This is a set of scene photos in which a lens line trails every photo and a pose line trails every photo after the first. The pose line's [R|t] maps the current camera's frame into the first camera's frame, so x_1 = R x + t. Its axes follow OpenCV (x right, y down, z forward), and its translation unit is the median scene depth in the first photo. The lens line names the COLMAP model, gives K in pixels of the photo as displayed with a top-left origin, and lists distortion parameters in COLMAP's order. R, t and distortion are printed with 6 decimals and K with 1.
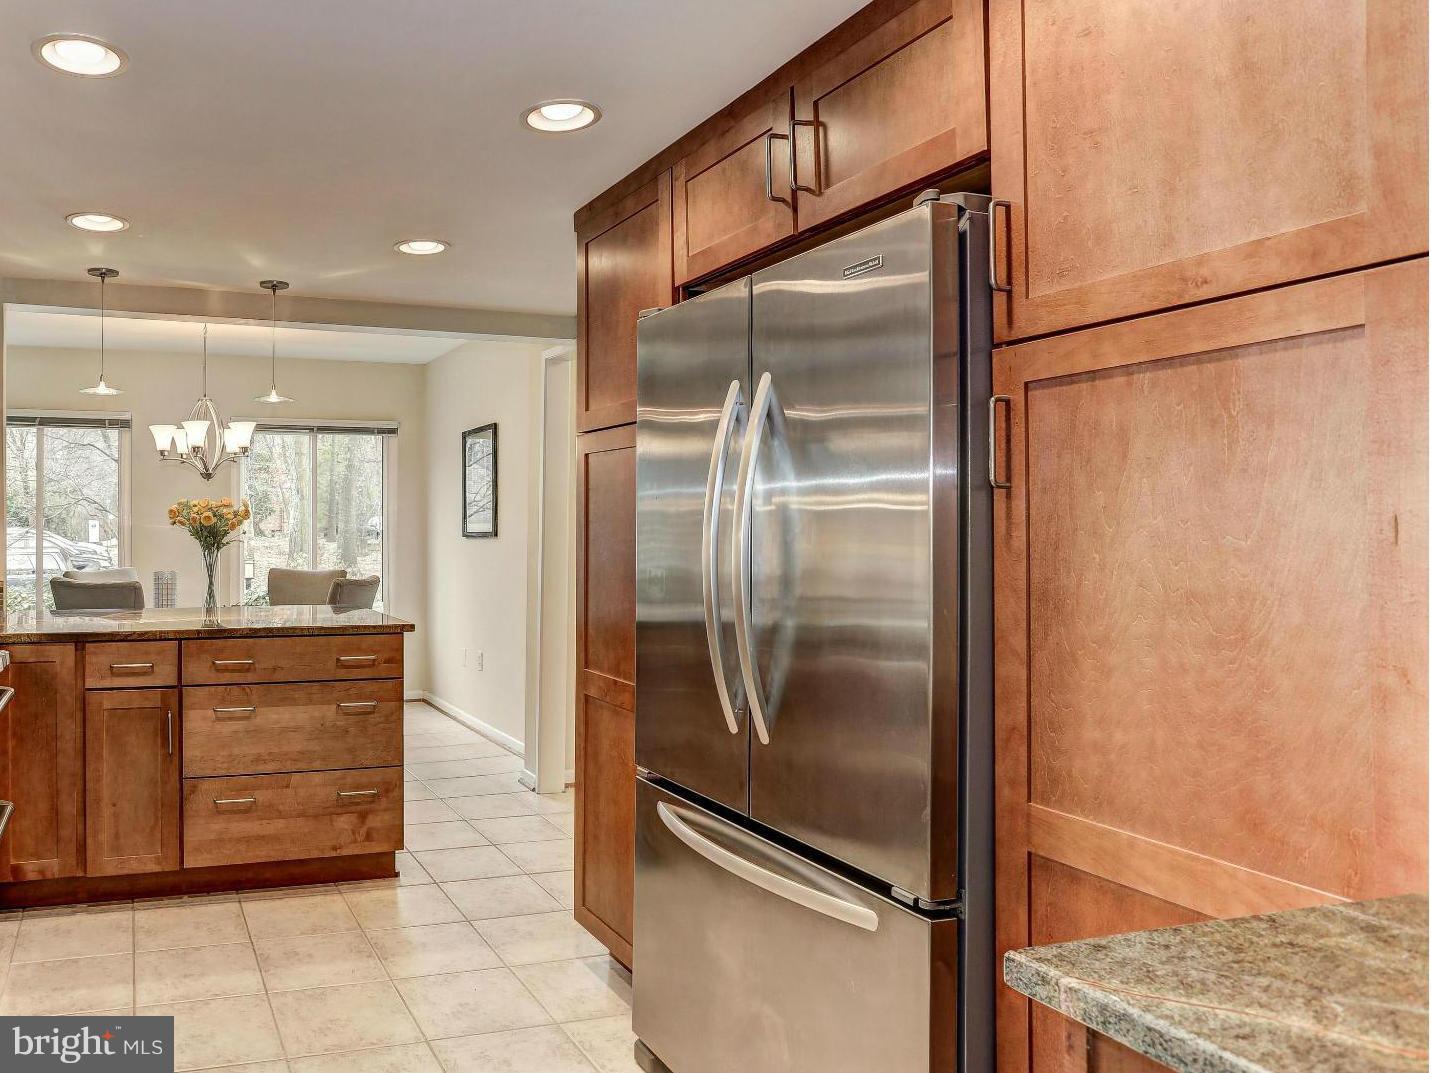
lens RADIAL K [[1277.8, 0, 714.3], [0, 1277.8, 511.2], [0, 0, 1]] dist [-0.001301, 0.100834]
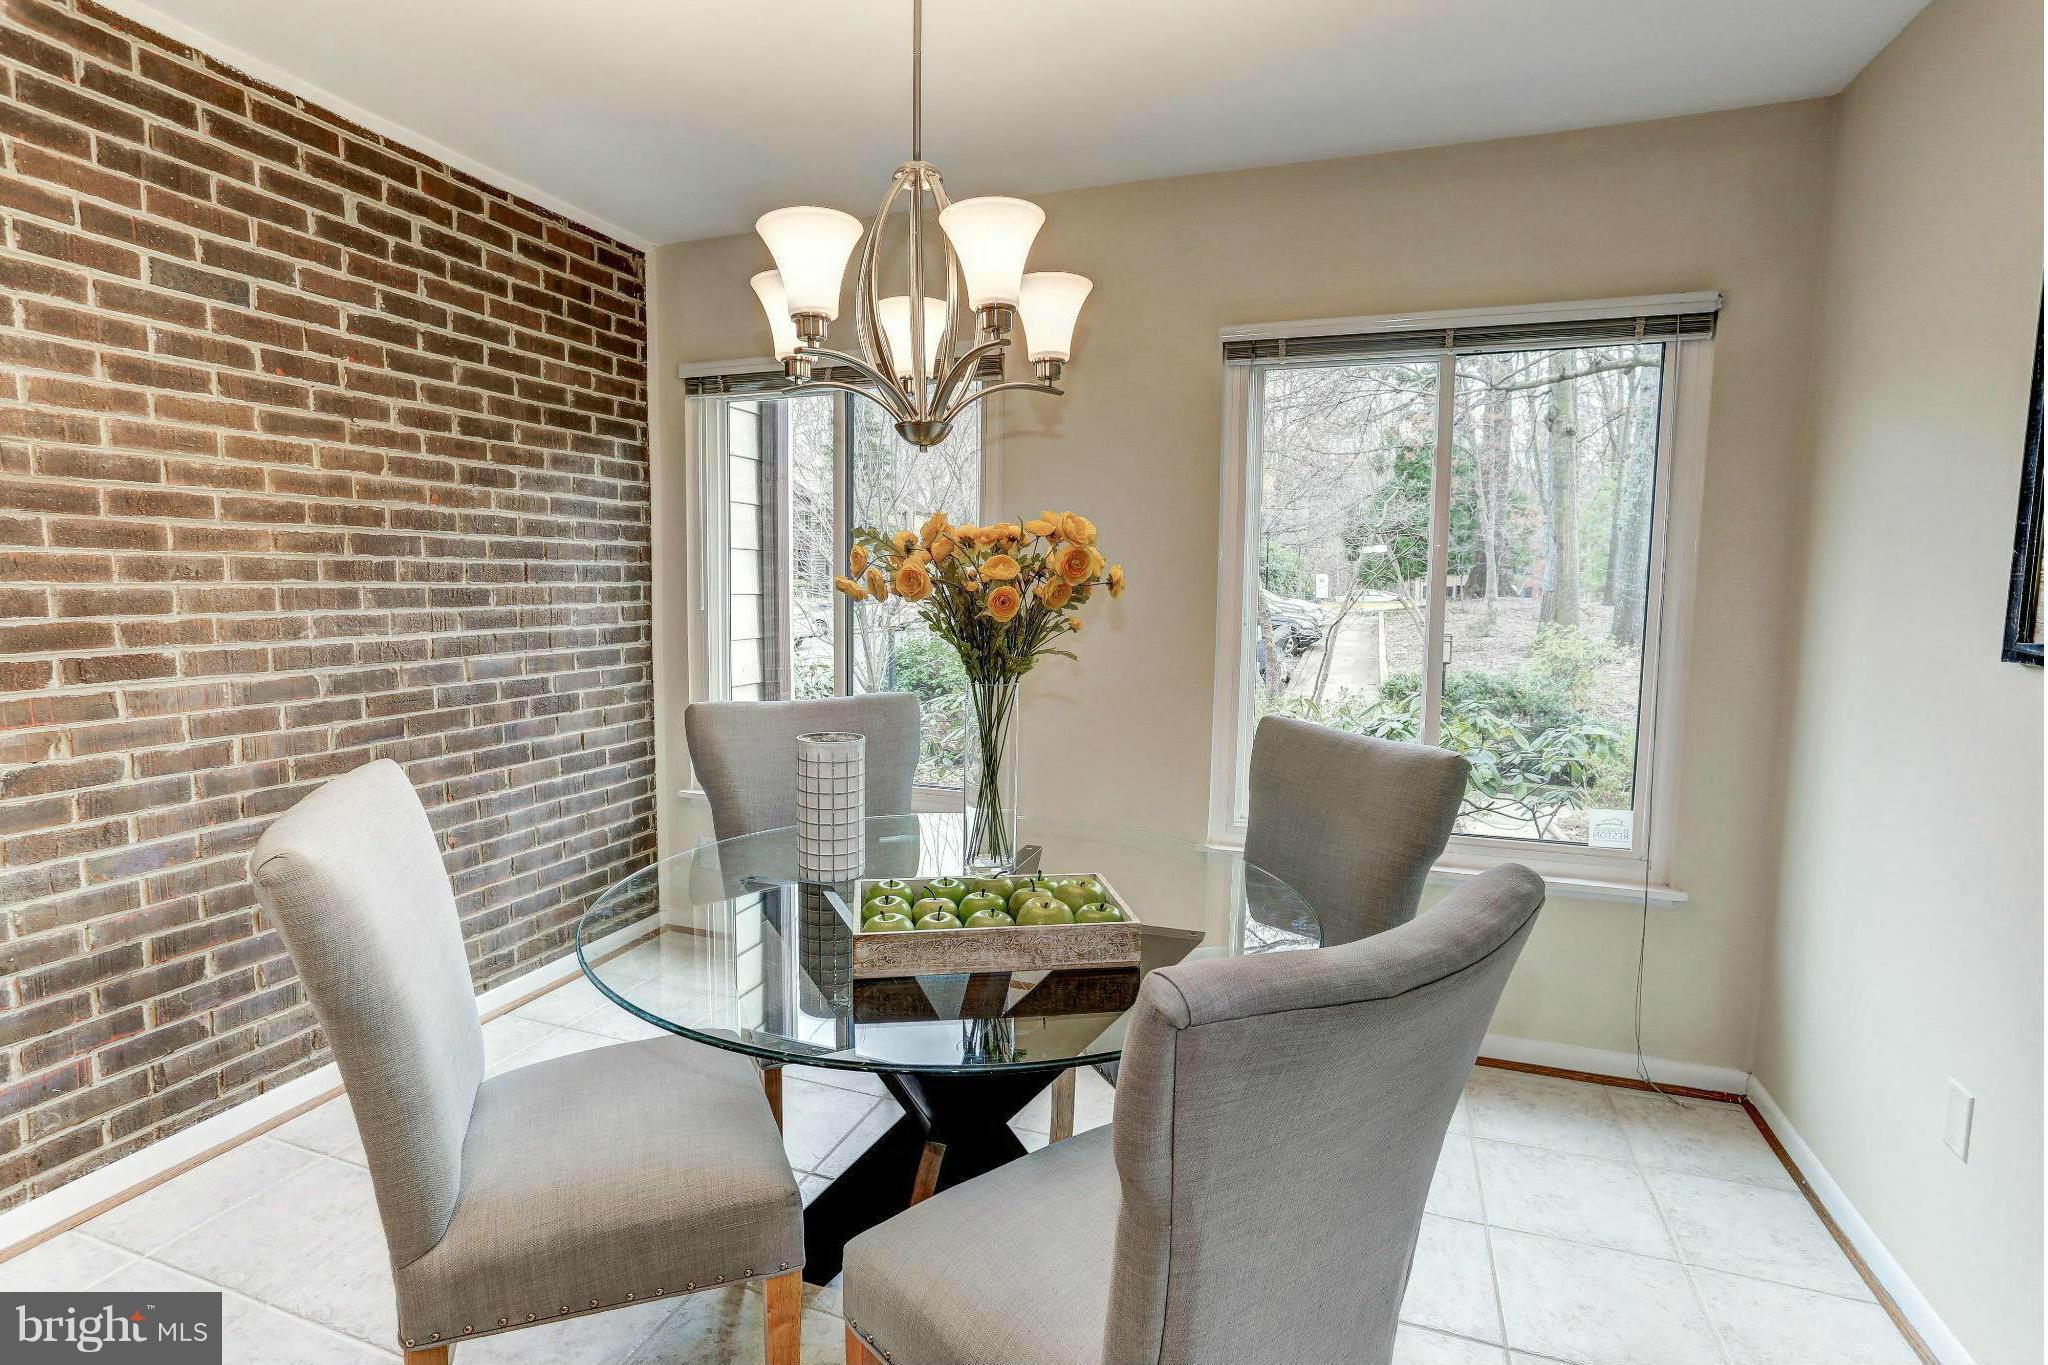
lens RADIAL K [[1028.7, 0, 1030.4], [0, 1028.7, 648.1], [0, 0, 1]] dist [0.000376, -0.000298]
pose [[0.676614, 0.065297, -0.733437, -0.165451], [-0.006951, 0.996582, 0.082312, 0.001491], [0.736305, -0.050596, 0.674755, 0.680060]]
